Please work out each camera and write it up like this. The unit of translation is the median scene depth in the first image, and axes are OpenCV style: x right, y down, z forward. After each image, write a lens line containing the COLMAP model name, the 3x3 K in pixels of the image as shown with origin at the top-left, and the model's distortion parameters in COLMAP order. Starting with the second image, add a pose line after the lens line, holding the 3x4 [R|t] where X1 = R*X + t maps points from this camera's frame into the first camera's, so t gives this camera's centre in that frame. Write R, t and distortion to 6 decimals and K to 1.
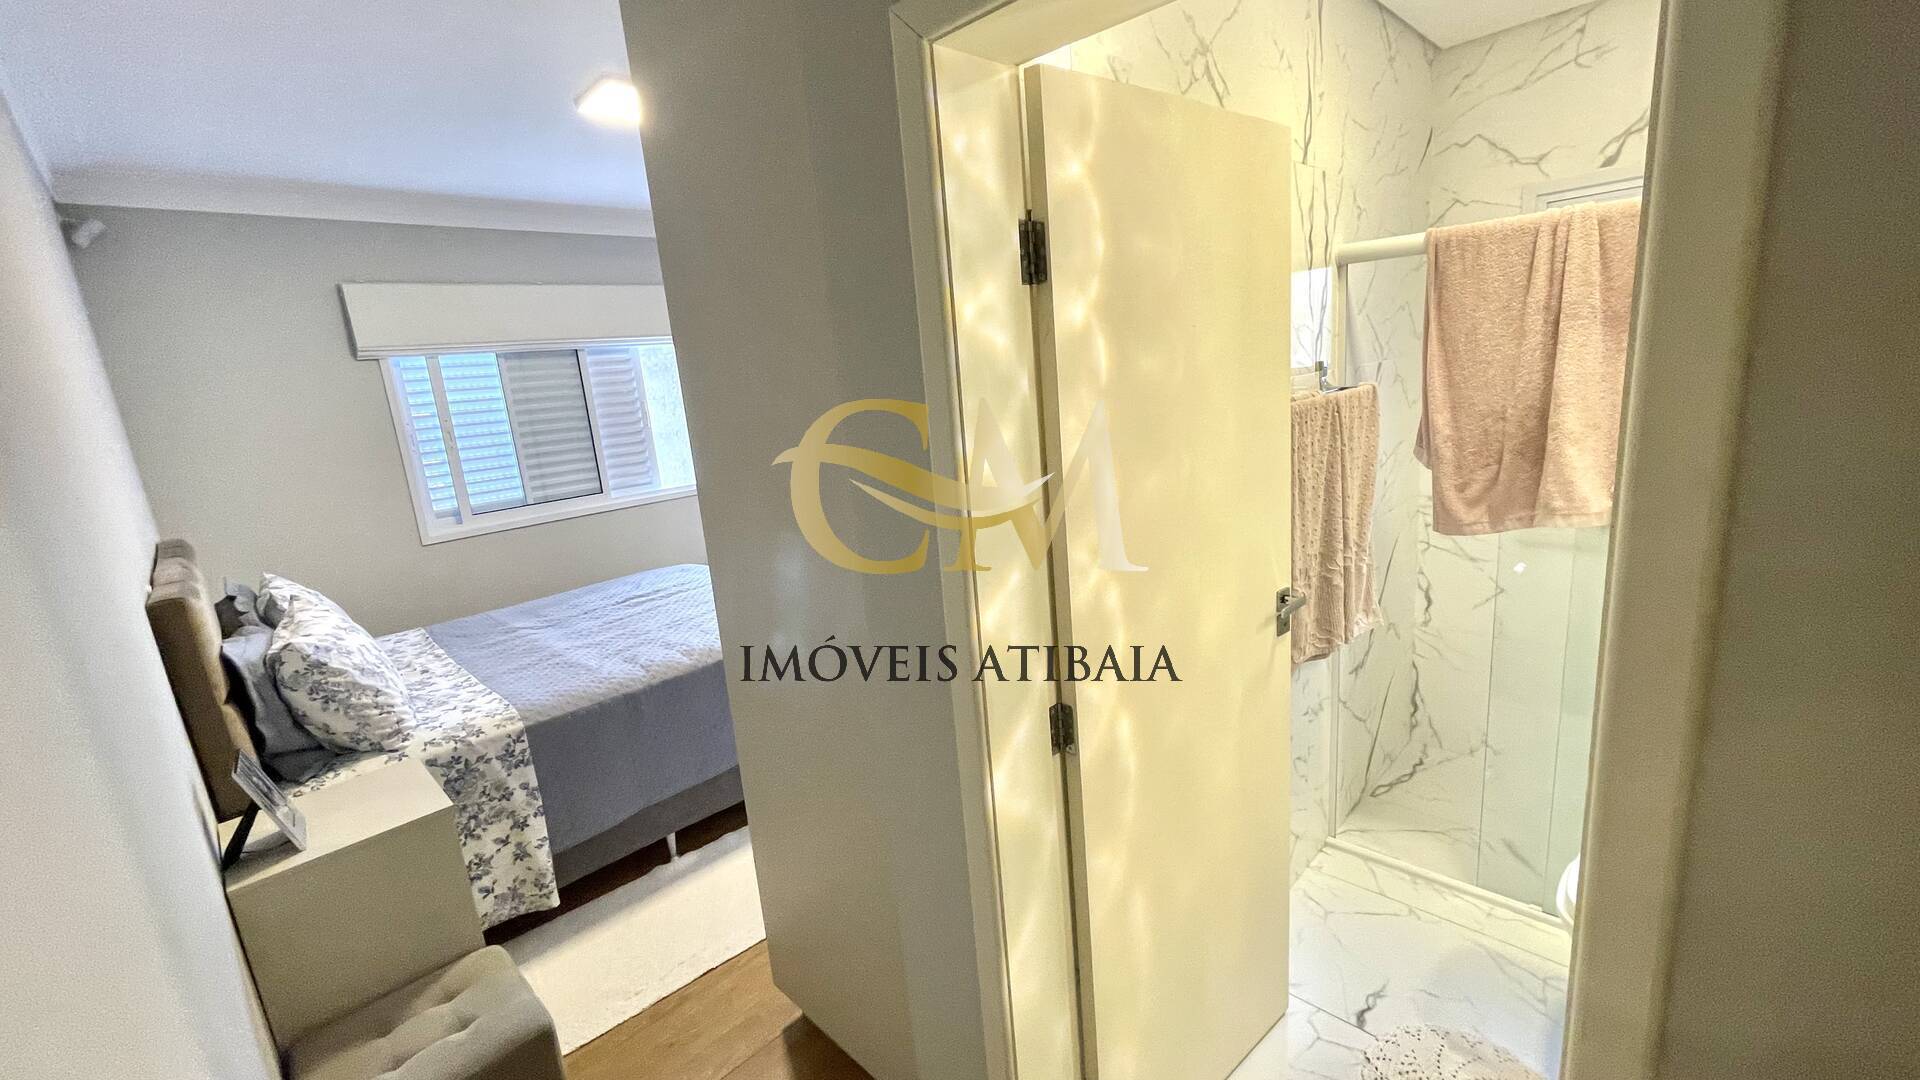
lens RADIAL K [[779.7, 0, 958.9], [0, 779.7, 541.9], [0, 0, 1]] dist [-0.001832, 0.000759]
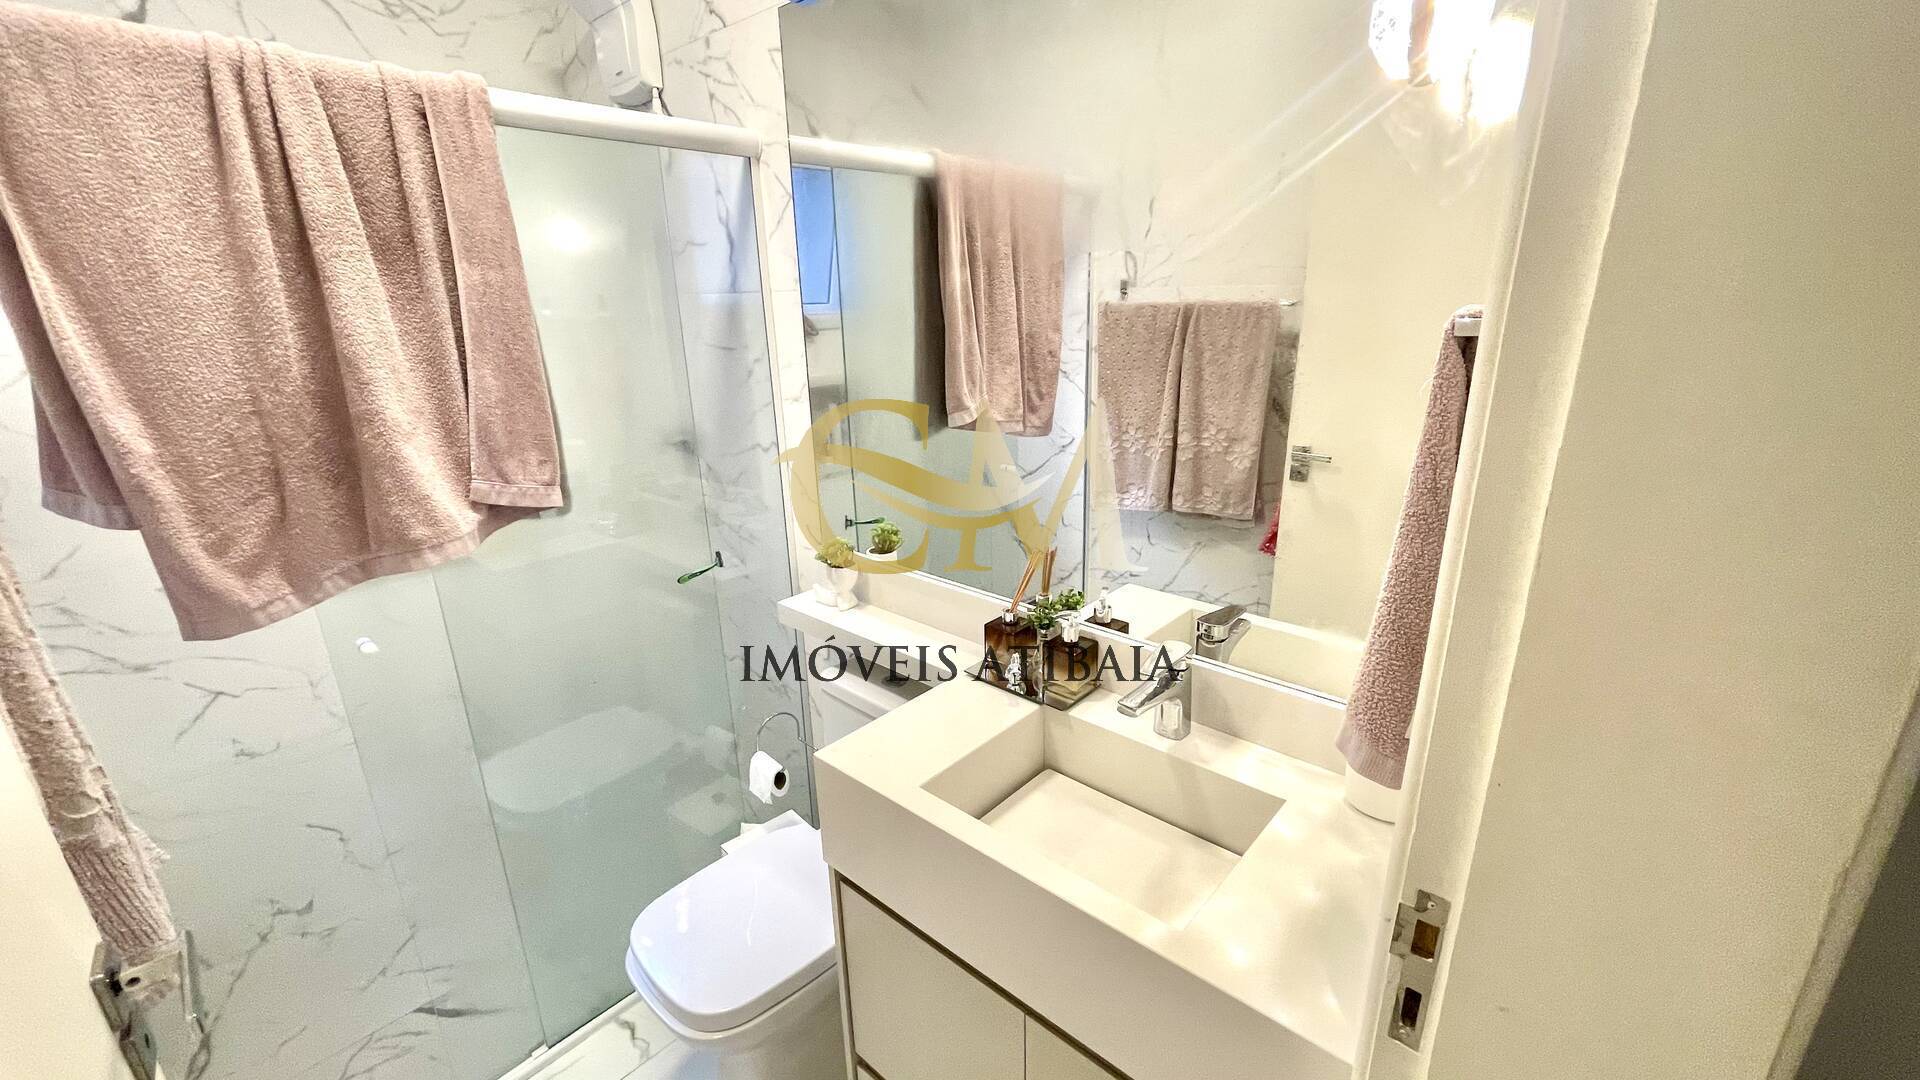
lens RADIAL K [[779.7, 0, 964.1], [0, 779.7, 544.1], [0, 0, 1]] dist [-0.001832, 0.000759]
pose [[-0.045255, -0.222812, 0.973810, 0.046688], [0.240363, 0.943742, 0.227103, -0.032715], [-0.969627, 0.244346, 0.010847, 0.230649]]
